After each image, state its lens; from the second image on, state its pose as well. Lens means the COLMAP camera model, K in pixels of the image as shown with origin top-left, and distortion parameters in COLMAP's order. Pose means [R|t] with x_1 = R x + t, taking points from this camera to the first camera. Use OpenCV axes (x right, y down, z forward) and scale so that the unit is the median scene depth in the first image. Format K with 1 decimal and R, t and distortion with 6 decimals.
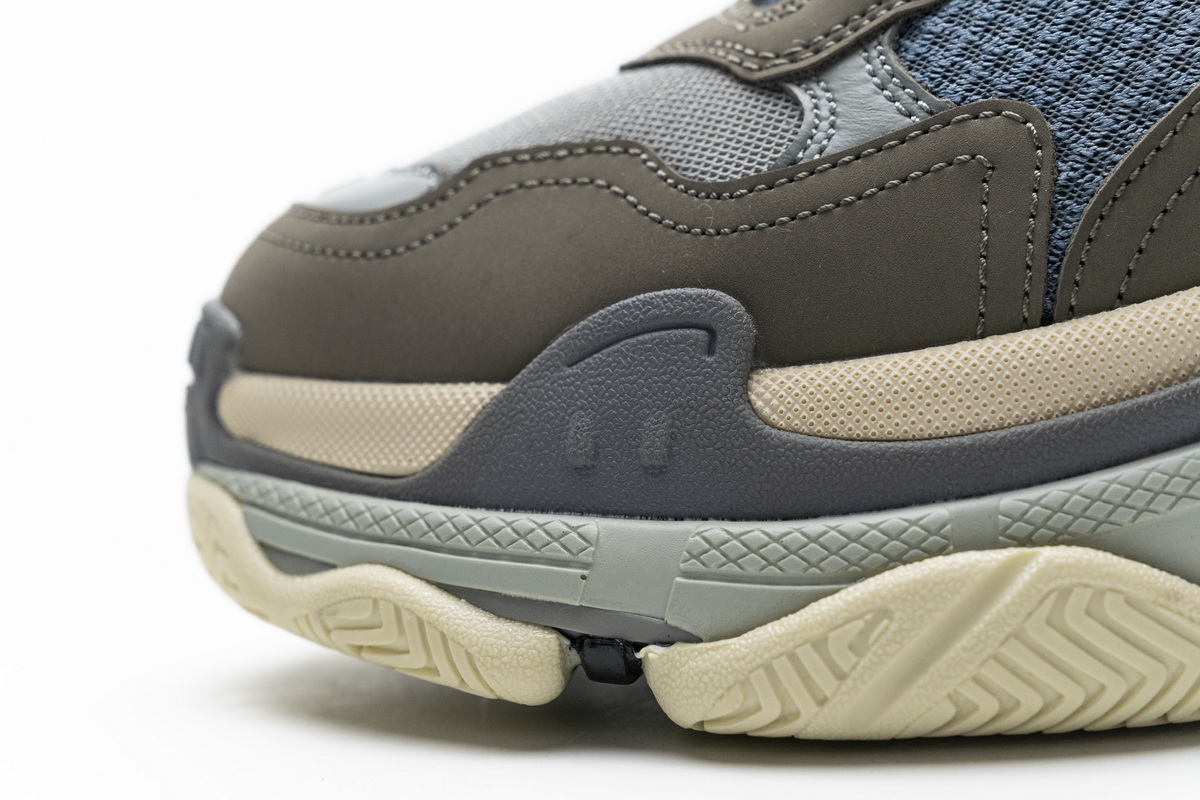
lens RADIAL K [[2295.9, 0, 598.1], [0, 2295.9, 399.6], [0, 0, 1]] dist [0.002858, 0.000000]
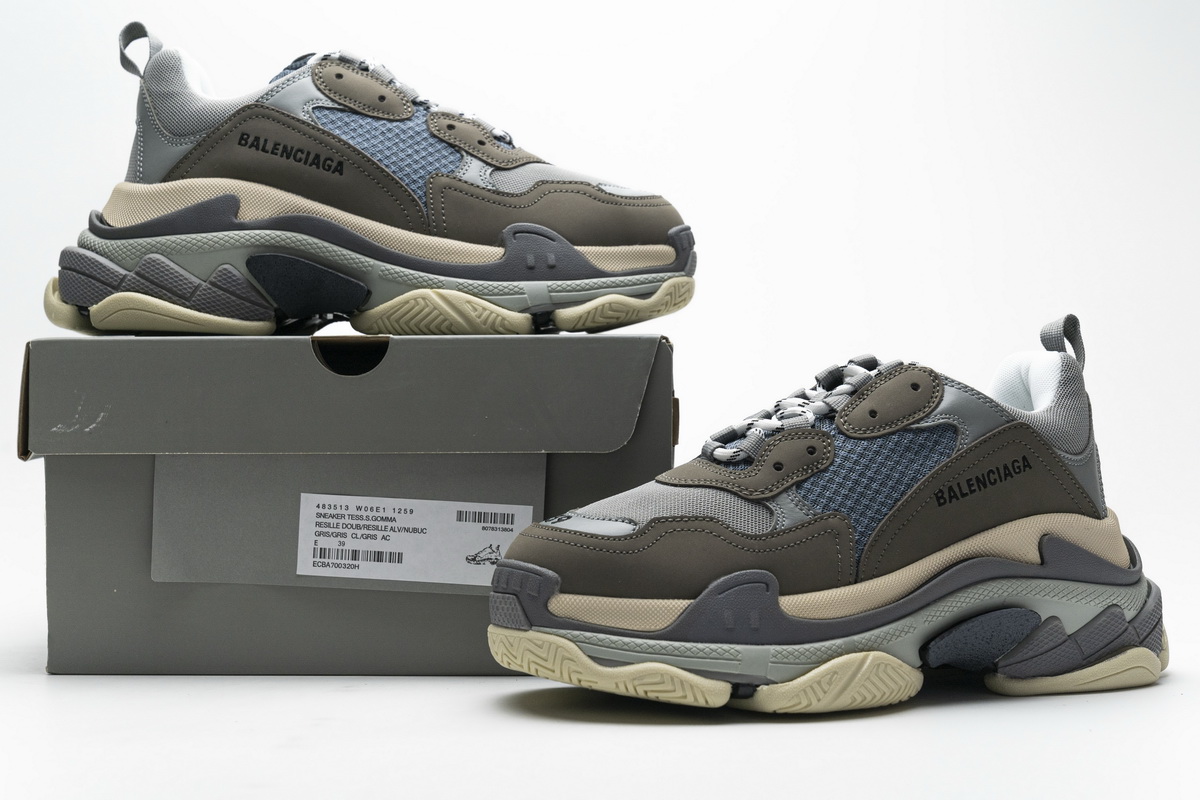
lens RADIAL K [[1796.9, 0, 600.9], [0, 1796.9, 398.9], [0, 0, 1]] dist [-0.018227, 0.000000]
pose [[0.830218, 0.064025, 0.553749, -1.499232], [-0.015491, 0.995648, -0.091892, -0.052491], [-0.557223, 0.067712, 0.827597, -0.909670]]
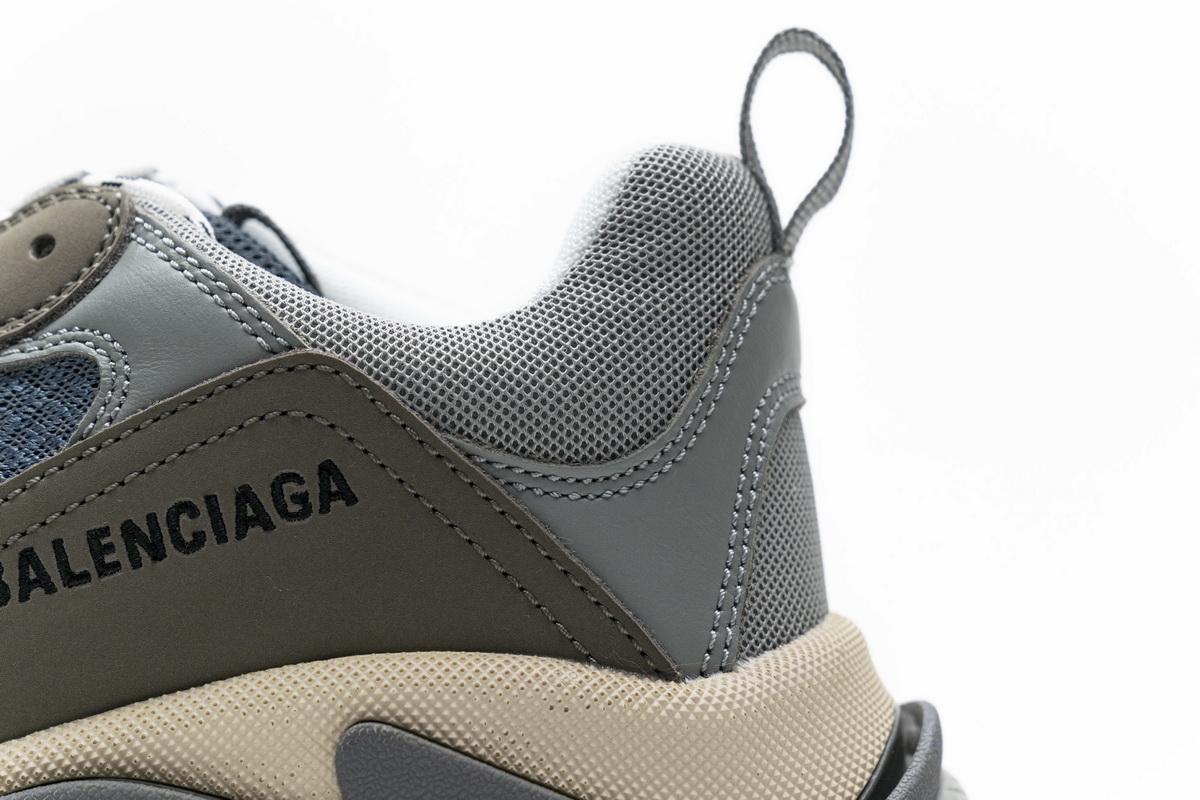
lens RADIAL K [[2295.9, 0, 574.7], [0, 2295.9, 393.8], [0, 0, 1]] dist [0.002858, 0.000000]
pose [[0.994885, 0.071188, 0.071671, 0.521835], [-0.067033, 0.996017, -0.058801, -0.198144], [-0.075571, 0.053695, 0.995694, -0.124410]]
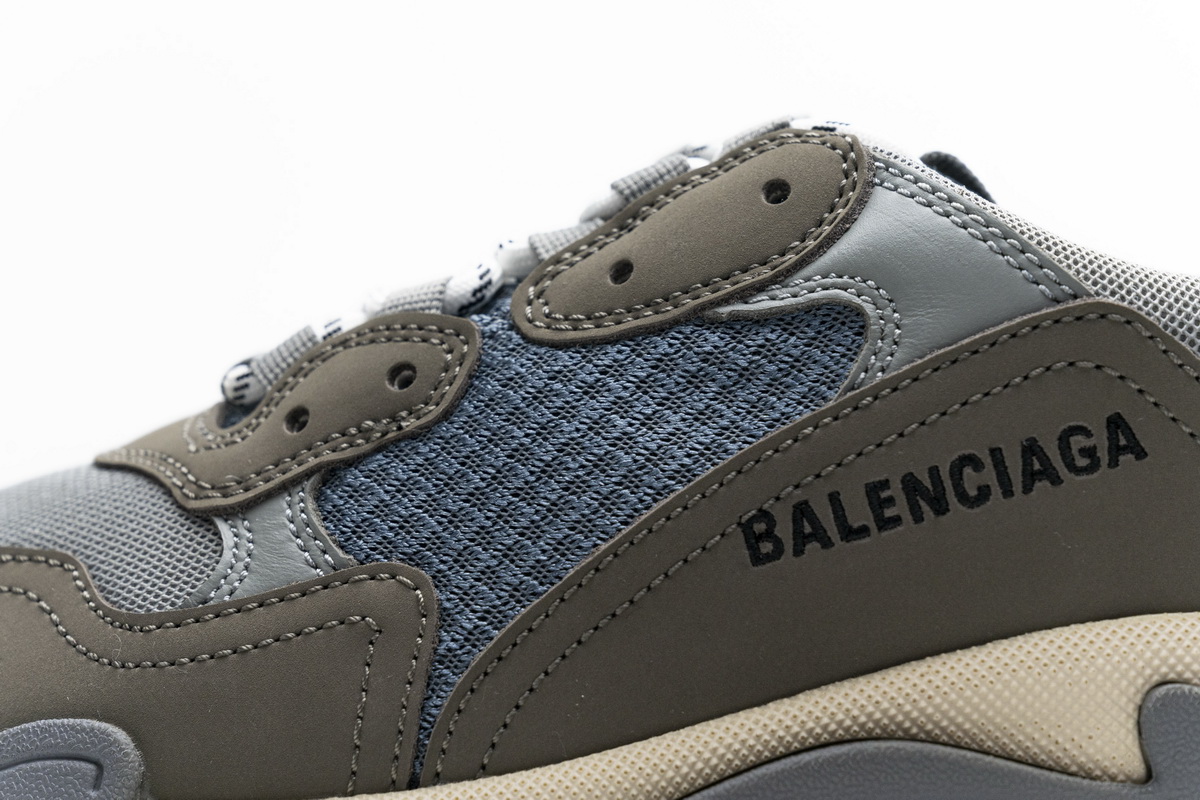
lens RADIAL K [[2295.9, 0, 608.6], [0, 2295.9, 400.6], [0, 0, 1]] dist [0.002858, 0.000000]
pose [[0.993885, 0.080754, 0.075305, 0.185710], [-0.076916, 0.995652, -0.052551, -0.156713], [-0.079221, 0.046438, 0.995775, -0.061350]]
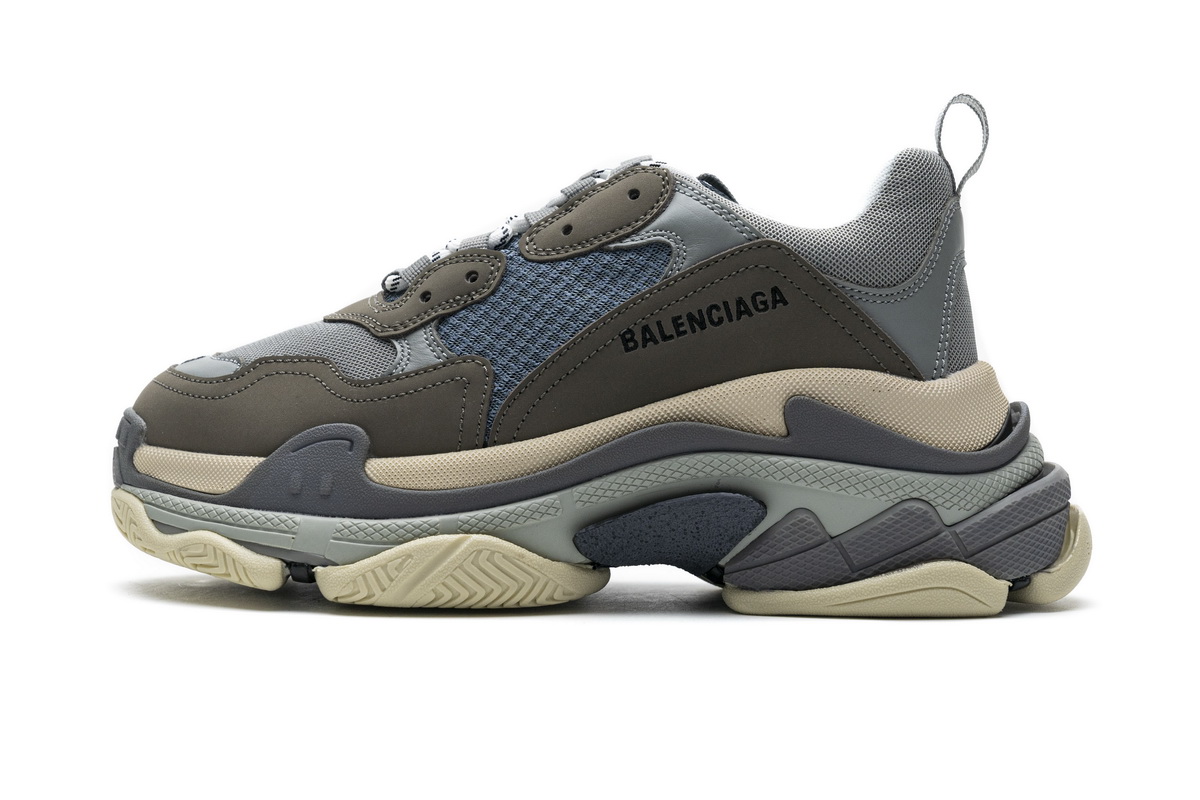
lens RADIAL K [[2295.9, 0, 607.3], [0, 2295.9, 393.9], [0, 0, 1]] dist [0.002858, 0.000000]
pose [[0.990925, 0.062860, 0.118811, 0.024934], [-0.059115, 0.997645, -0.034793, -0.011317], [-0.120718, 0.027454, 0.992307, -1.473738]]
